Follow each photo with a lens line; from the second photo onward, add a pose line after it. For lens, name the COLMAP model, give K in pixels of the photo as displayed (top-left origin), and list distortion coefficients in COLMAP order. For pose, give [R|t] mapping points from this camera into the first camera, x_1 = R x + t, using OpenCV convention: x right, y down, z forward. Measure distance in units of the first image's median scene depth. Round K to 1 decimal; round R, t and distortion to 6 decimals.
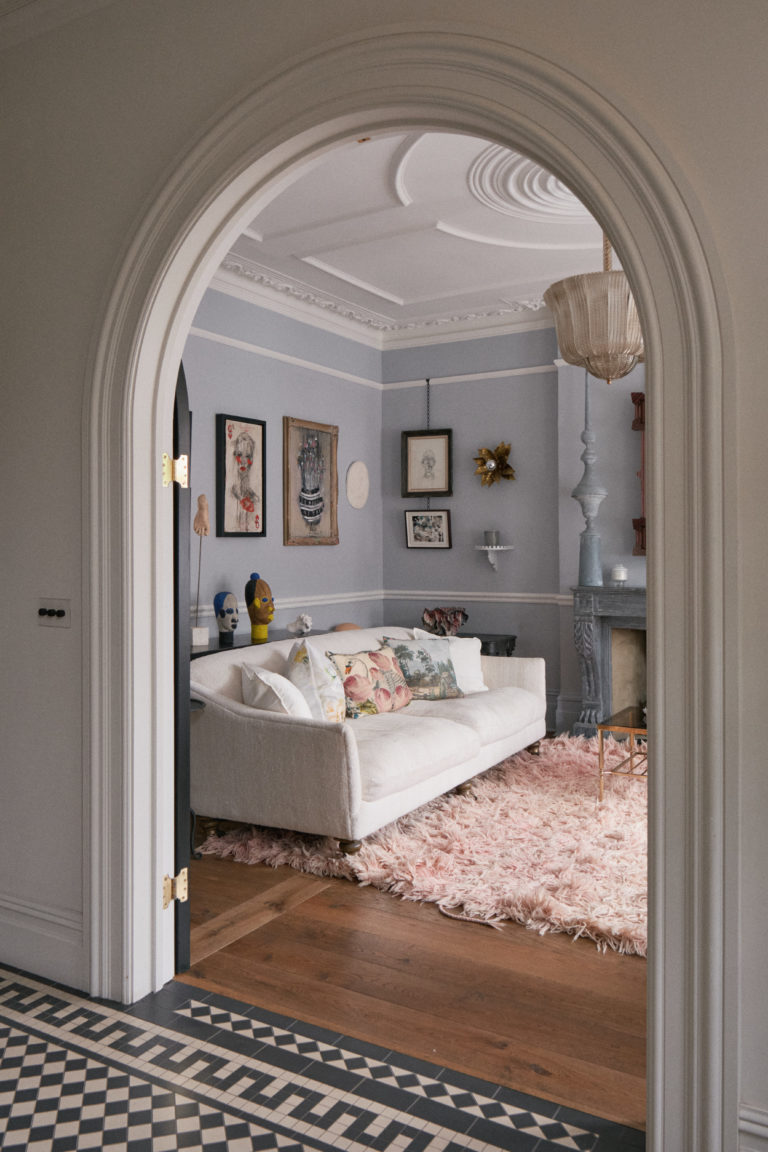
lens RADIAL K [[920.7, 0, 386.2], [0, 920.7, 559.1], [0, 0, 1]] dist [-0.010568, -0.009280]
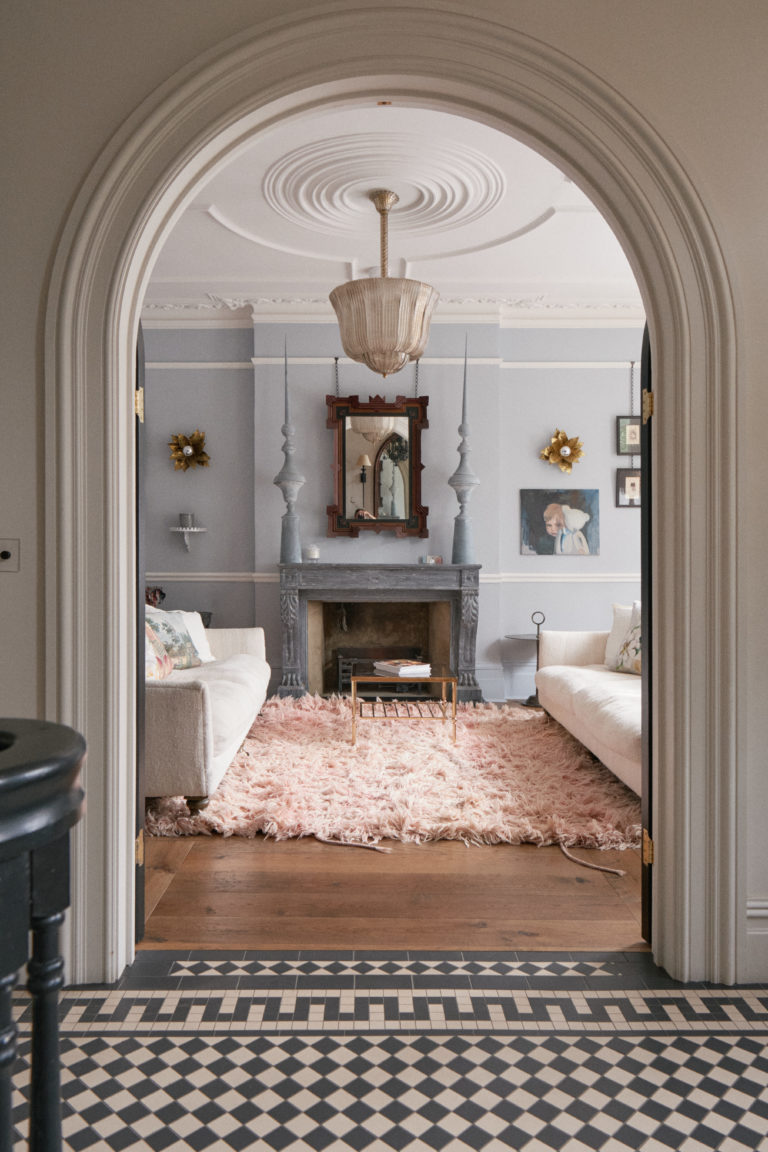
lens RADIAL K [[840.2, 0, 384.0], [0, 840.2, 576.0], [0, 0, 1]] dist [-0.007622, -0.005107]
pose [[0.852212, -0.003544, 0.523185, -0.217798], [-0.003007, 0.999927, 0.011671, 0.032115], [-0.523188, -0.011520, 0.852139, 0.069207]]
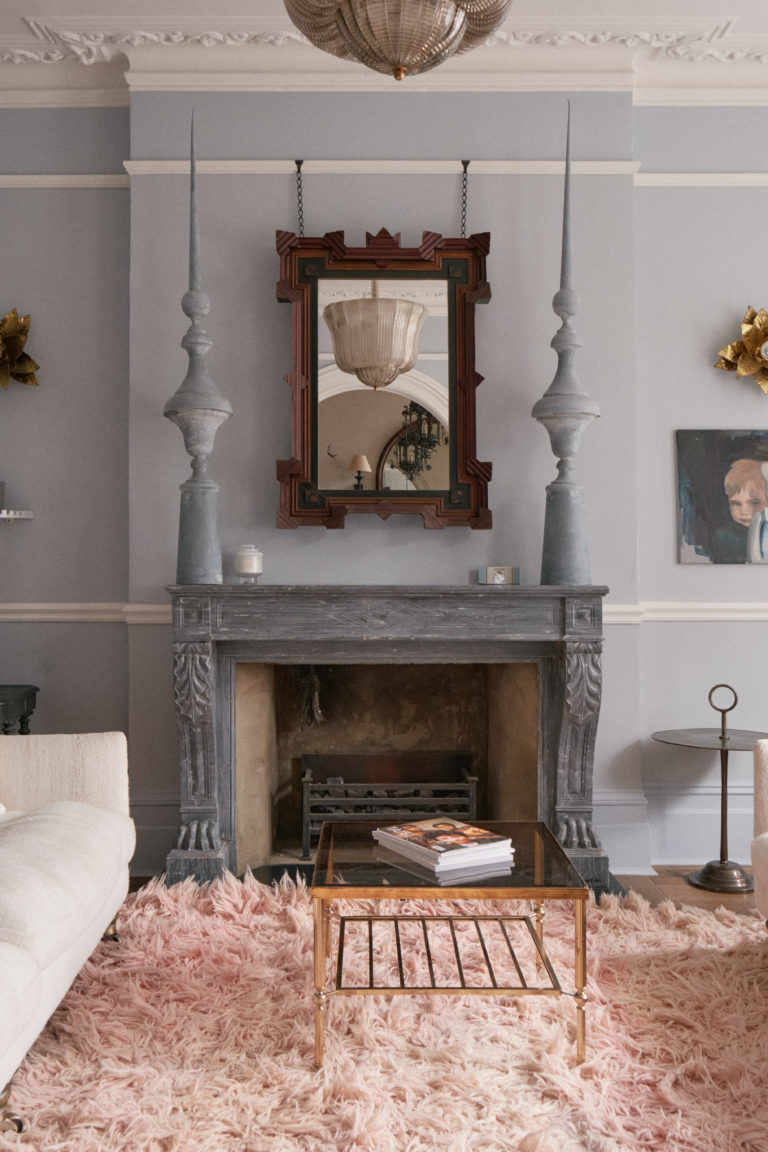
lens RADIAL K [[1101.8, 0, 382.6], [0, 1101.8, 531.2], [0, 0, 1]] dist [0.006995, 0.006404]
pose [[0.859623, 0.020731, 0.510508, -0.010315], [-0.000962, 0.999240, -0.038959, 0.023195], [-0.510928, 0.032999, 0.858990, 0.406142]]
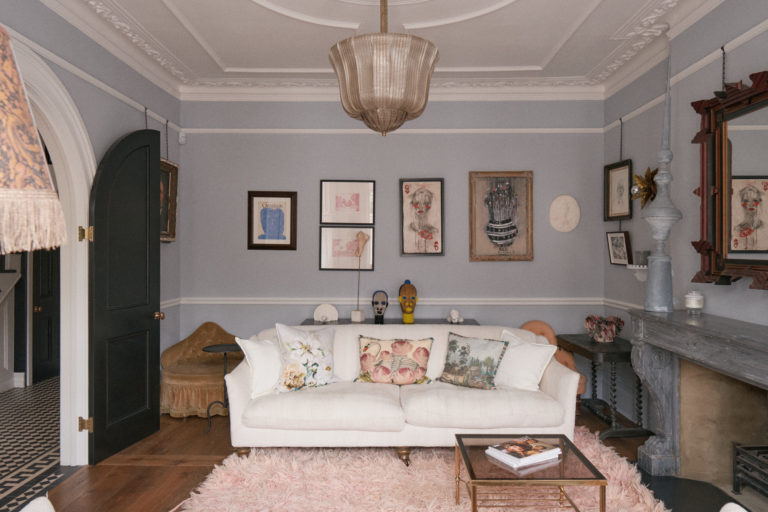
lens RADIAL K [[560.2, 0, 384.0], [0, 560.2, 256.0], [0, 0, 1]] dist [-0.007622, -0.005107]
pose [[0.475694, 0.016421, -0.879457, 0.605527], [-0.009880, 0.999862, 0.013326, -0.033738], [0.879555, 0.002350, 0.475791, 0.468852]]
